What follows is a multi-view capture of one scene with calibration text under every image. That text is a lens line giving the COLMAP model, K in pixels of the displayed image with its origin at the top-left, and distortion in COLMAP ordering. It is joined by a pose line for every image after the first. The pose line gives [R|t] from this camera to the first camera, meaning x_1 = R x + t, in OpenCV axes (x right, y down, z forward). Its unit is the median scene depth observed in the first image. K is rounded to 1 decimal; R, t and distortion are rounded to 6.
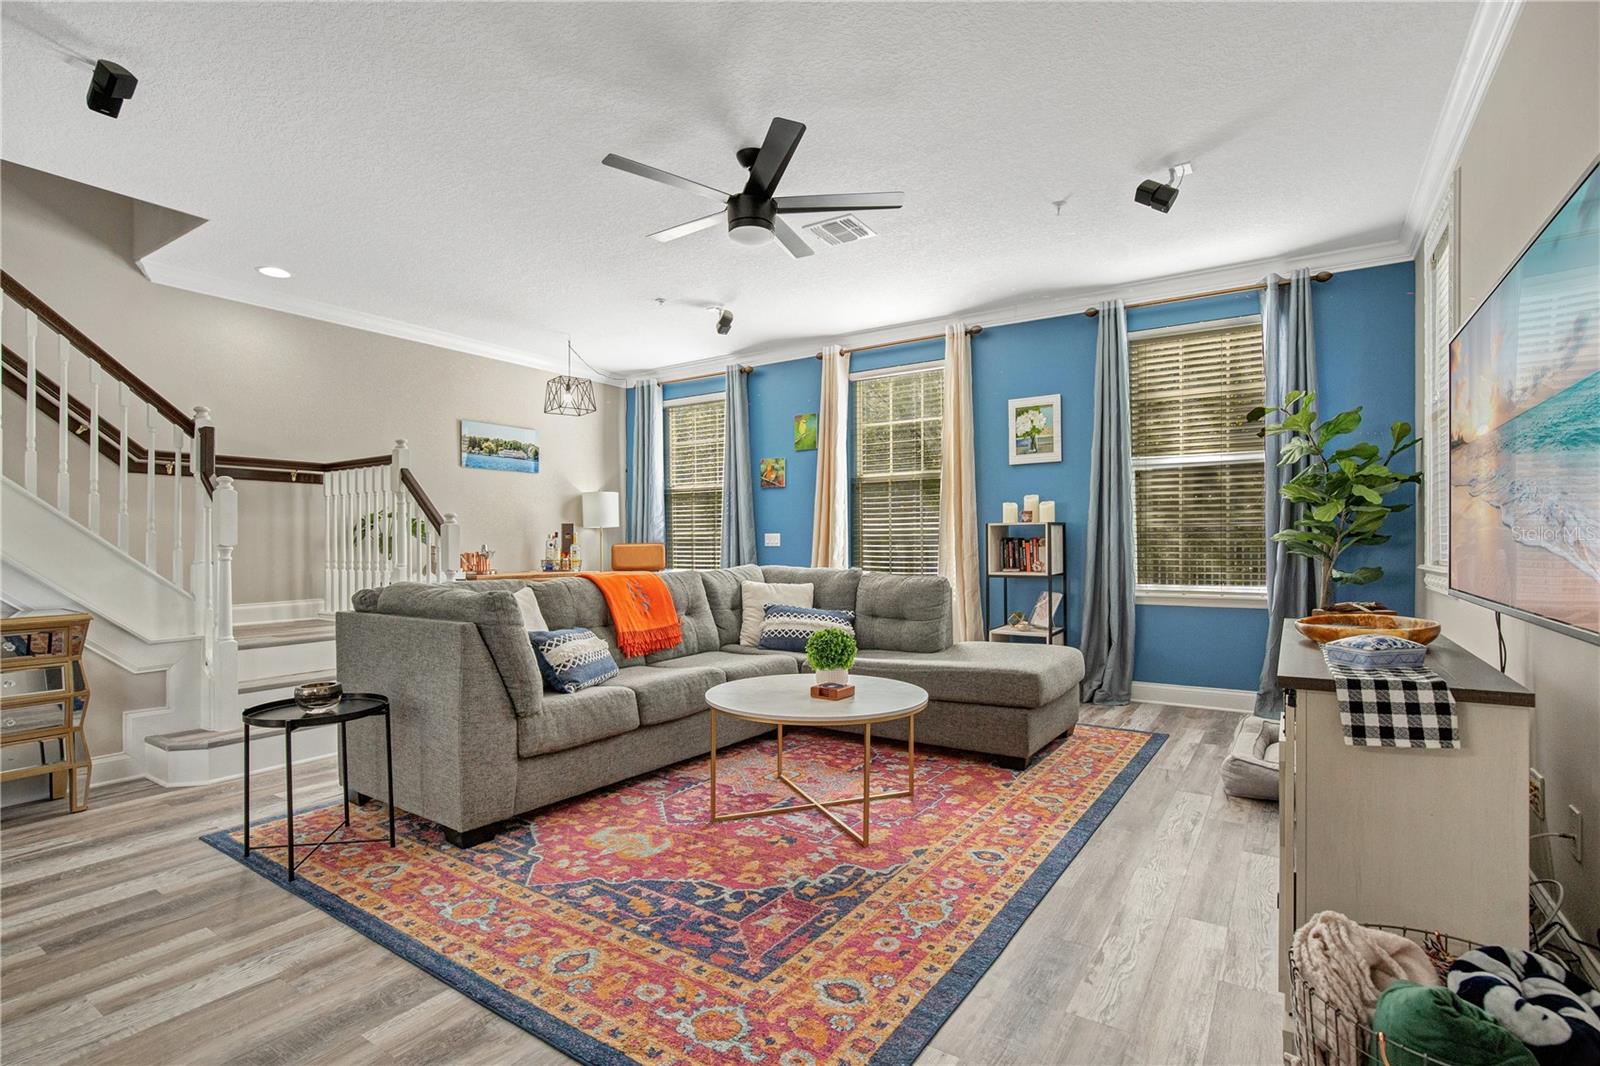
lens RADIAL K [[765.0, 0, 786.2], [0, 765.0, 571.1], [0, 0, 1]] dist [-0.026320, 0.004716]
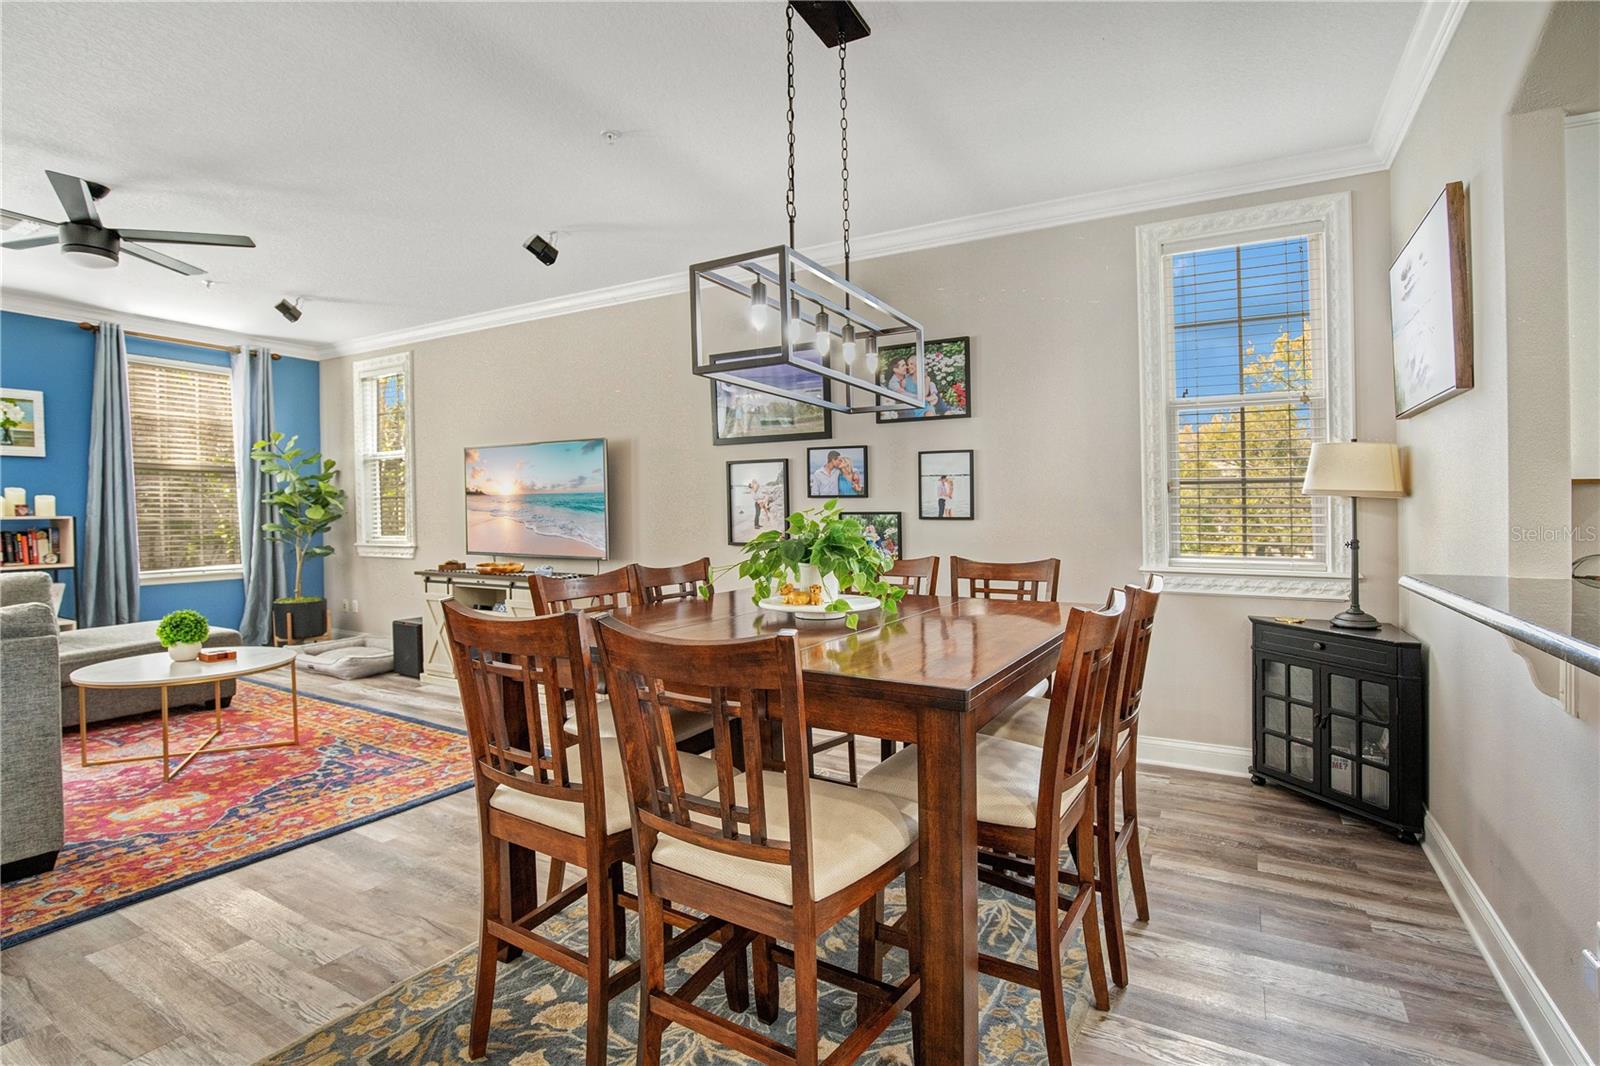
lens RADIAL K [[765.0, 0, 796.6], [0, 765.0, 523.3], [0, 0, 1]] dist [-0.026320, 0.004716]
pose [[-0.058026, -0.007666, 0.998286, -1.400721], [0.044053, 0.998977, 0.010232, -0.039326], [-0.997343, 0.044571, -0.057629, 0.095327]]
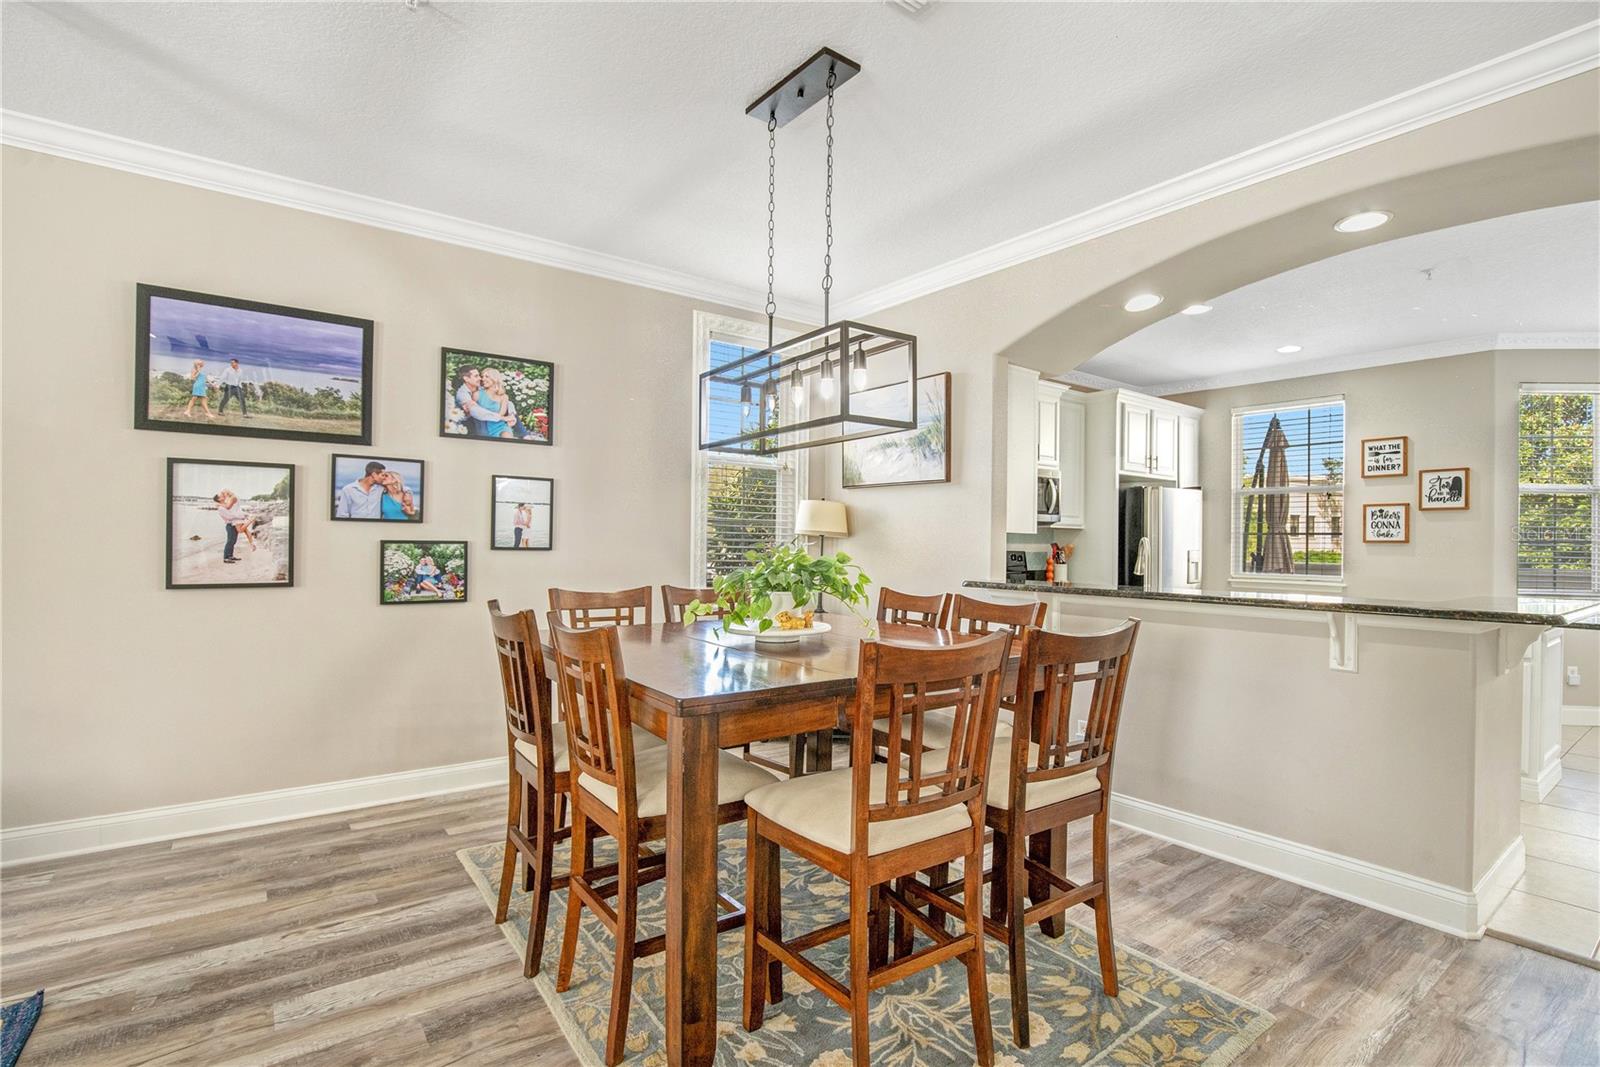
lens RADIAL K [[772.1, 0, 817.8], [0, 772.1, 560.4], [0, 0, 1]] dist [-0.058137, 0.004955]
pose [[-0.951300, -0.009903, 0.308108, -0.877114], [0.007617, 0.998424, 0.055606, -0.073523], [-0.308173, 0.055245, -0.949725, 0.897942]]
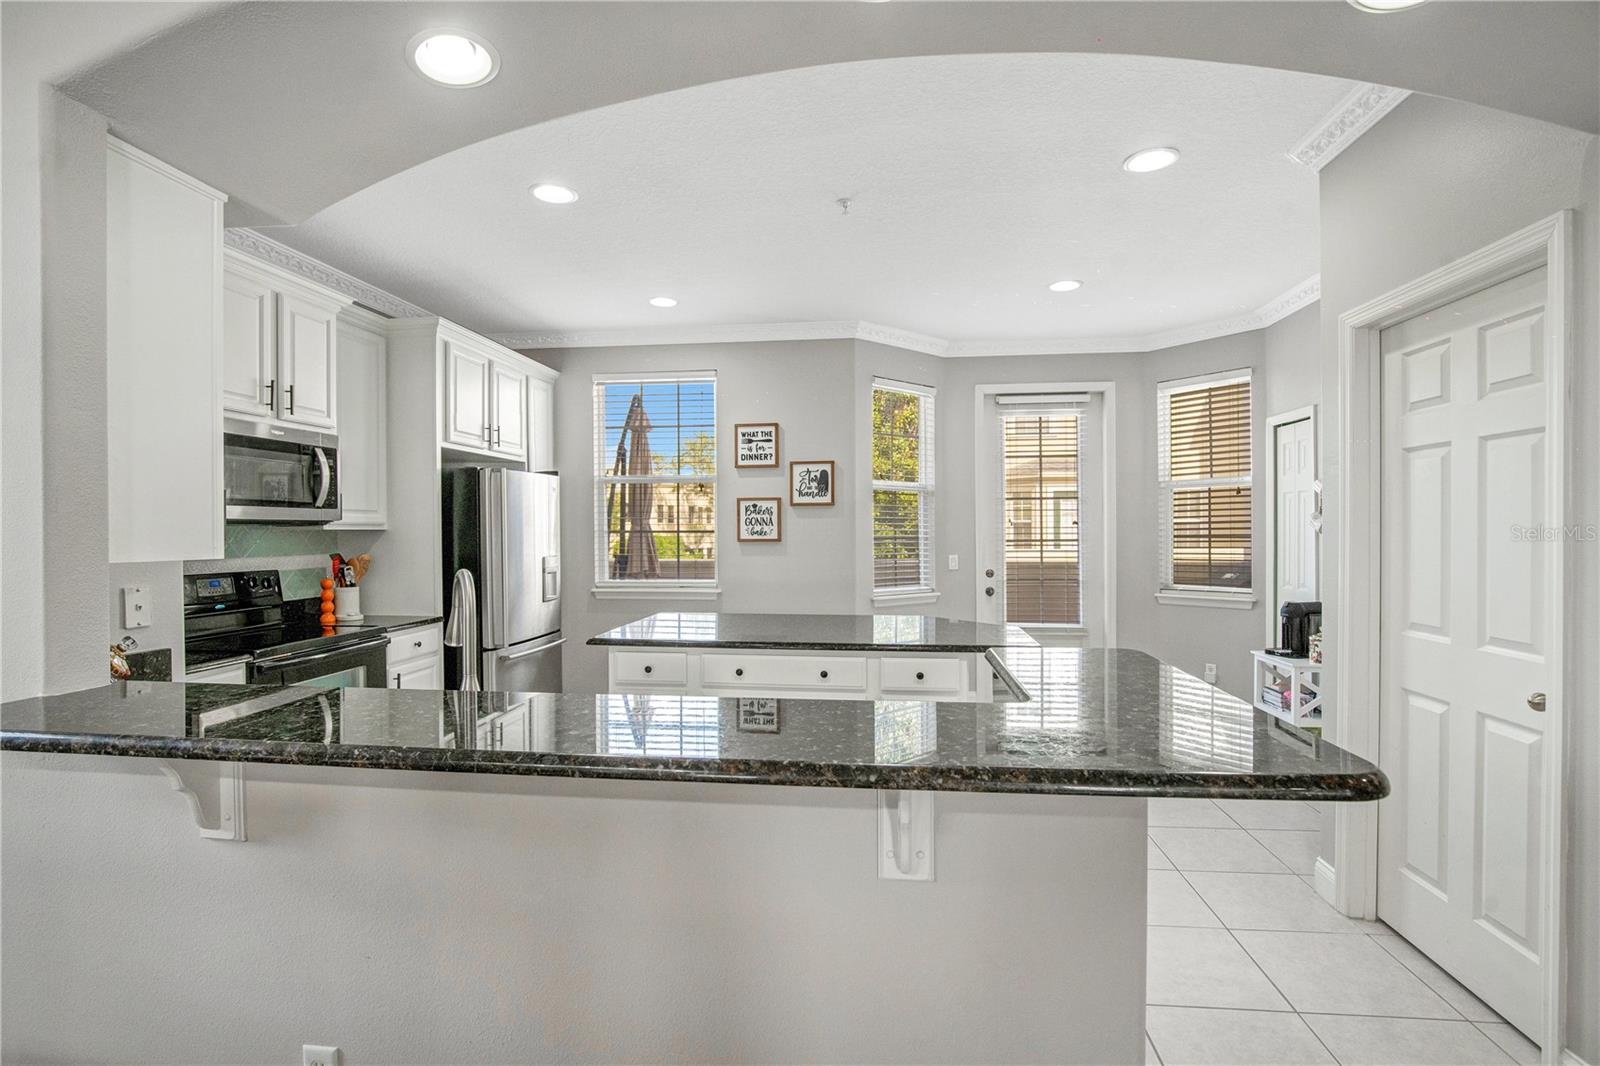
lens RADIAL K [[765.0, 0, 788.3], [0, 765.0, 529.1], [0, 0, 1]] dist [-0.026320, 0.004716]
pose [[-0.896662, 0.007079, -0.442659, -0.975280], [-0.008833, 0.999387, 0.033873, -0.091846], [0.442627, 0.034282, -0.896050, 0.092235]]
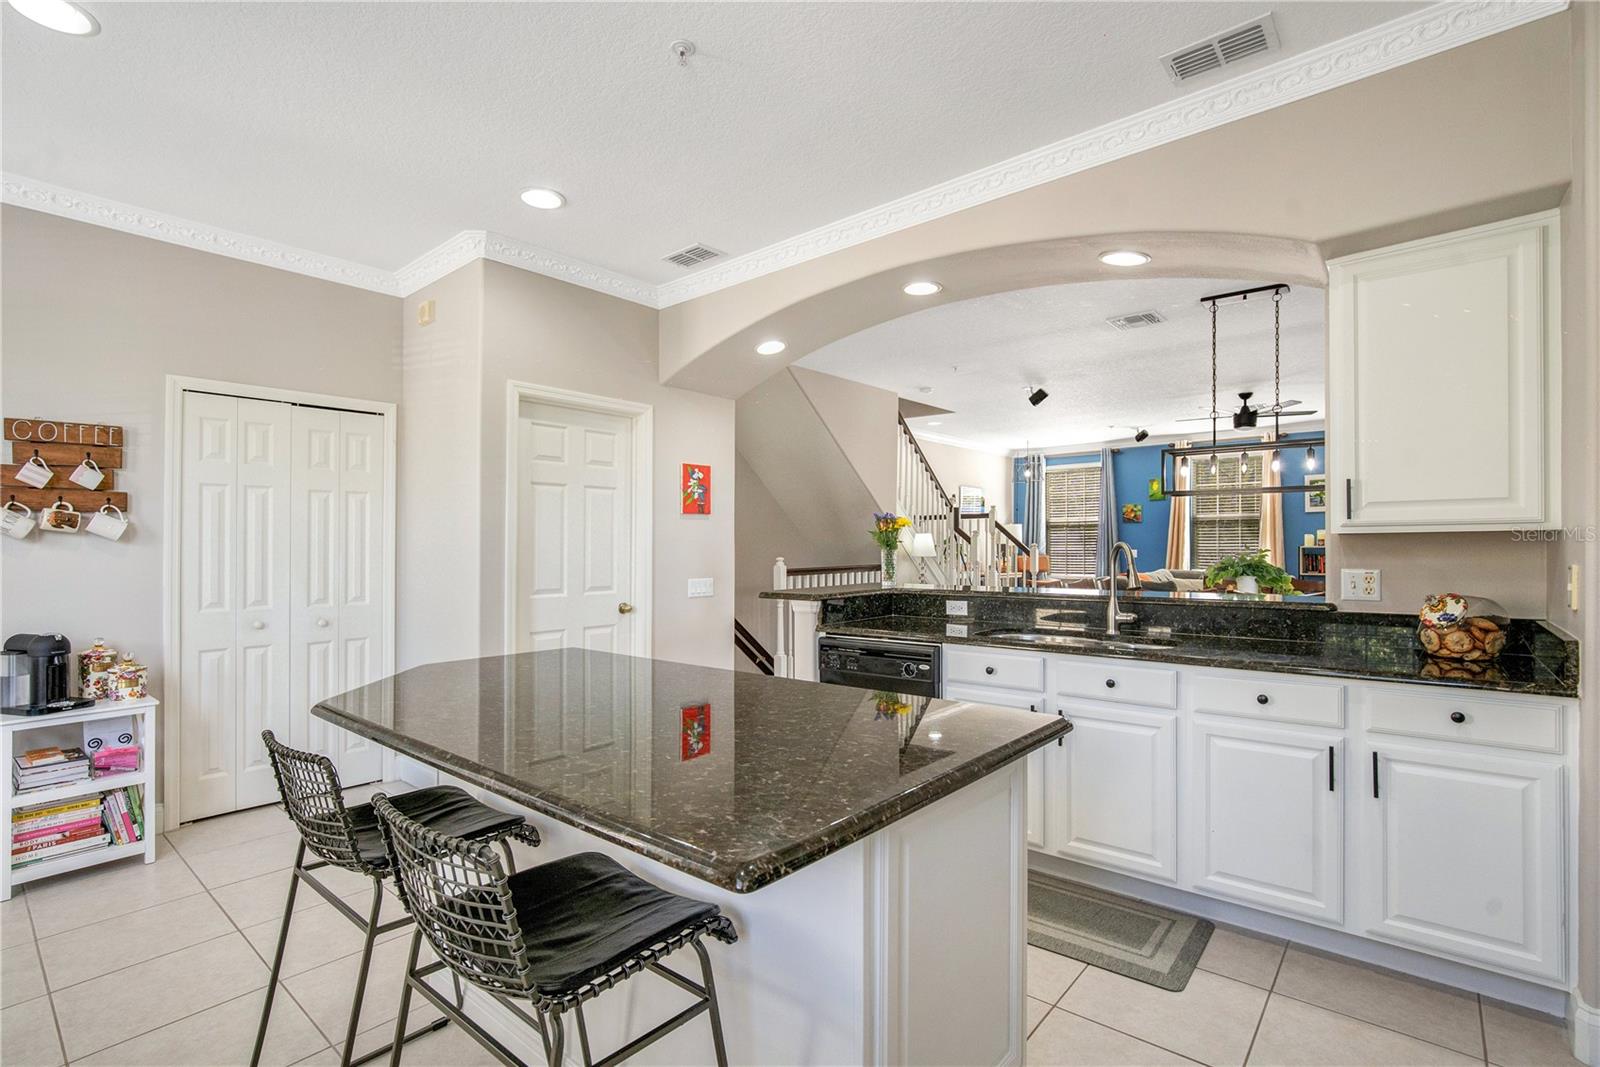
lens RADIAL K [[765.0, 0, 788.6], [0, 765.0, 556.4], [0, 0, 1]] dist [-0.026320, 0.004716]
pose [[0.991756, -0.001379, -0.128136, -1.361765], [-0.001755, 0.999702, -0.024343, 0.011708], [0.128132, 0.024367, 0.991458, -1.789908]]
